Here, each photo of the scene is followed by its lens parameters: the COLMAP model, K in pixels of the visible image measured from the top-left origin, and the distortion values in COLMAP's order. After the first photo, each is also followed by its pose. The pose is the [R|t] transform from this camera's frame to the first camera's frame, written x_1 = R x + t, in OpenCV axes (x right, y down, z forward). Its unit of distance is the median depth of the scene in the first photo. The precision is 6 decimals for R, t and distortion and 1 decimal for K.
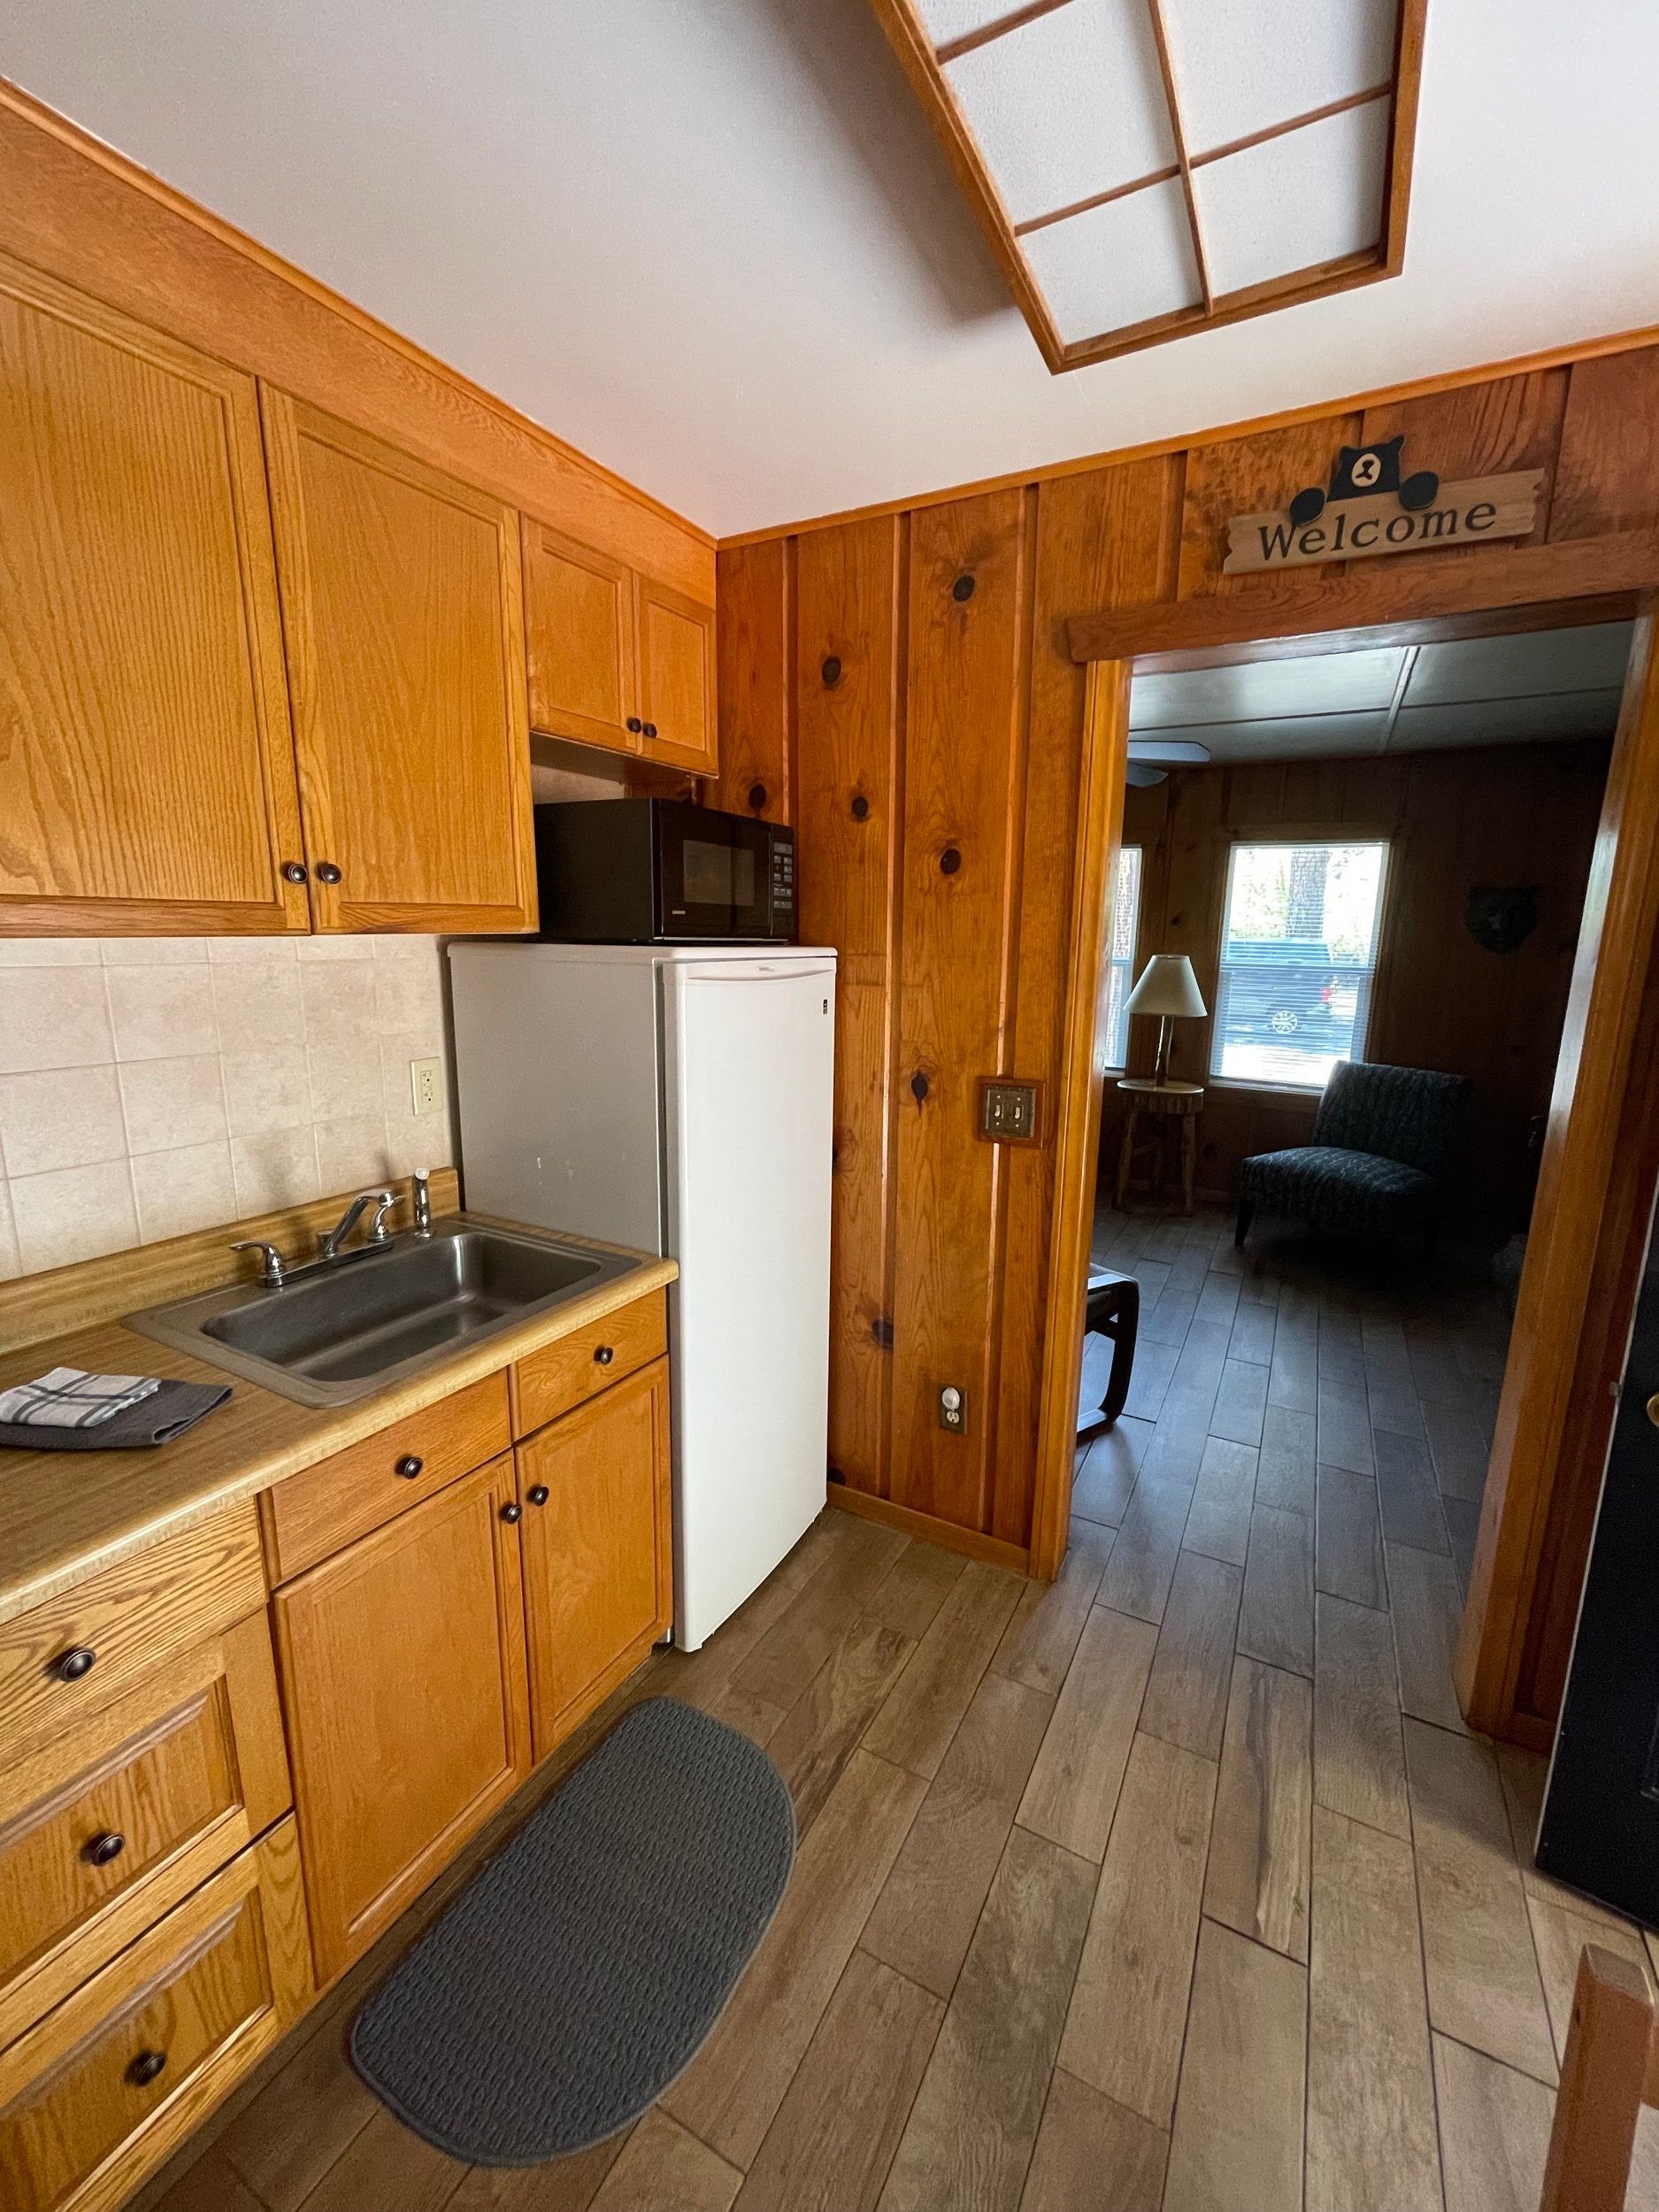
lens RADIAL K [[899.7, 0, 829.5], [0, 899.7, 1106.0], [0, 0, 1]] dist [-0.002013, -0.000715]
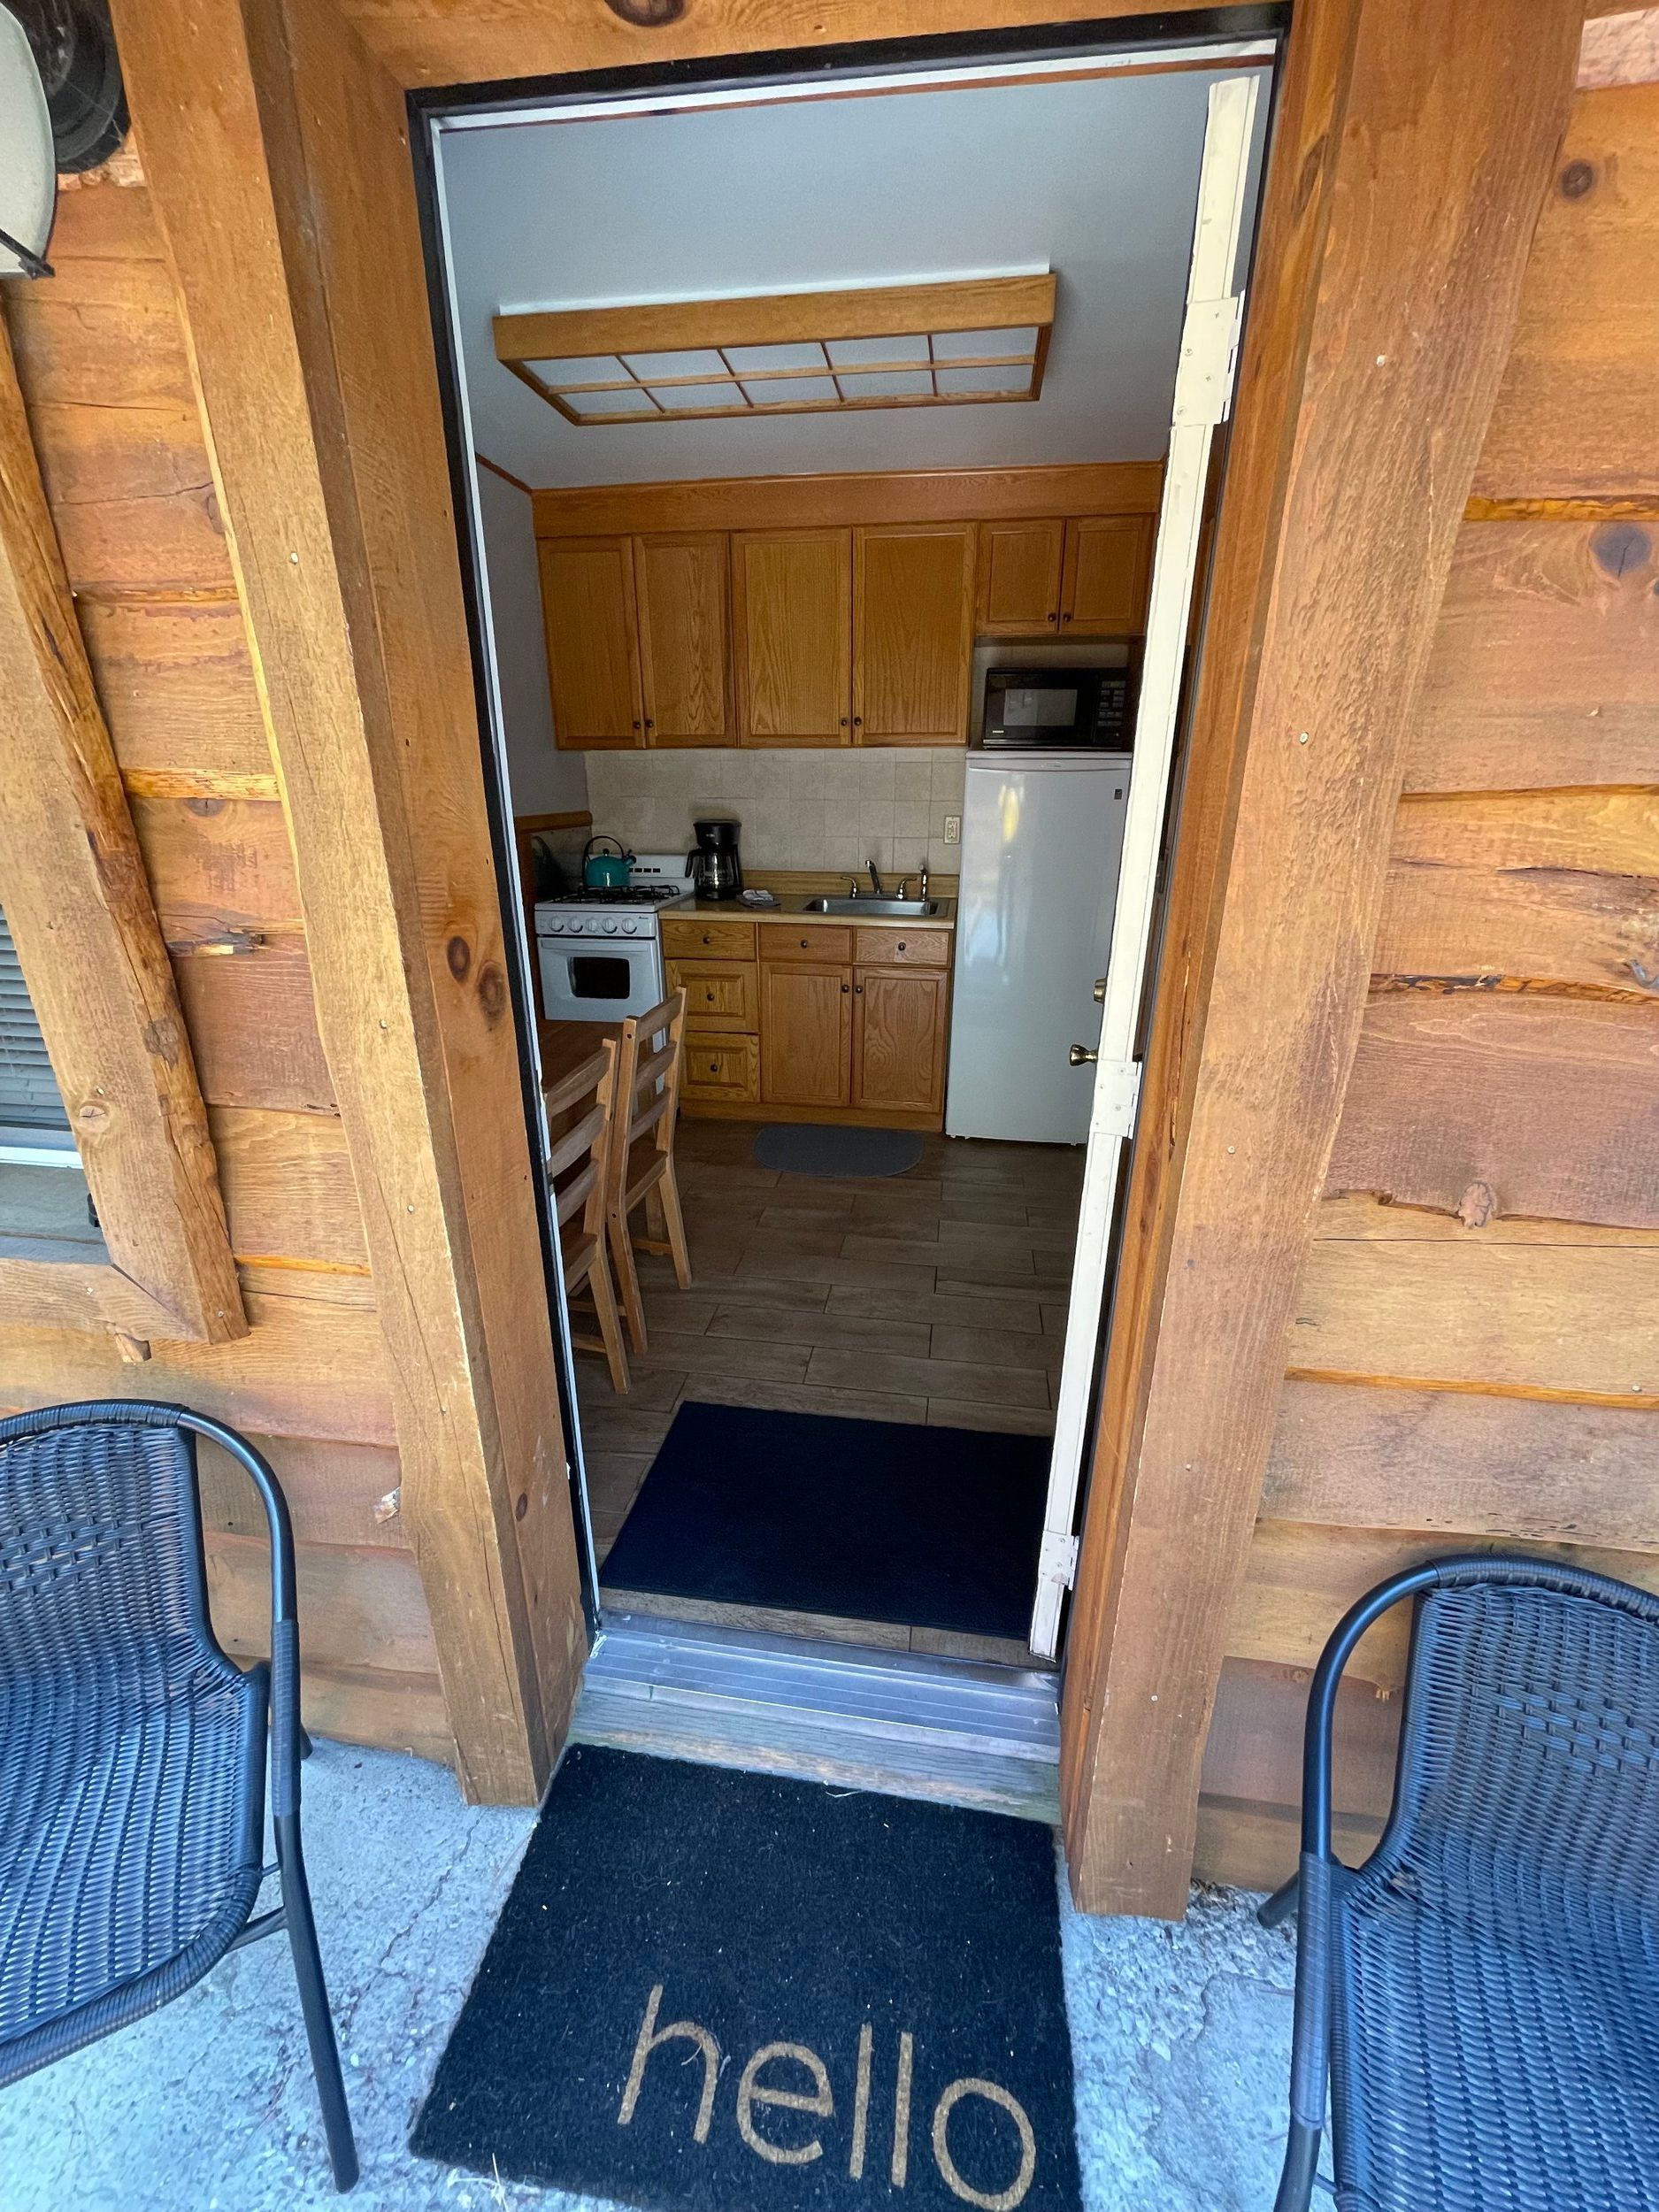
lens RADIAL K [[899.7, 0, 829.5], [0, 899.7, 1106.0], [0, 0, 1]] dist [-0.002013, -0.000715]
pose [[0.336399, 0.318940, -0.886066, 1.866835], [-0.179864, 0.945341, 0.271990, 0.085921], [0.924383, 0.067874, 0.375378, 0.036324]]
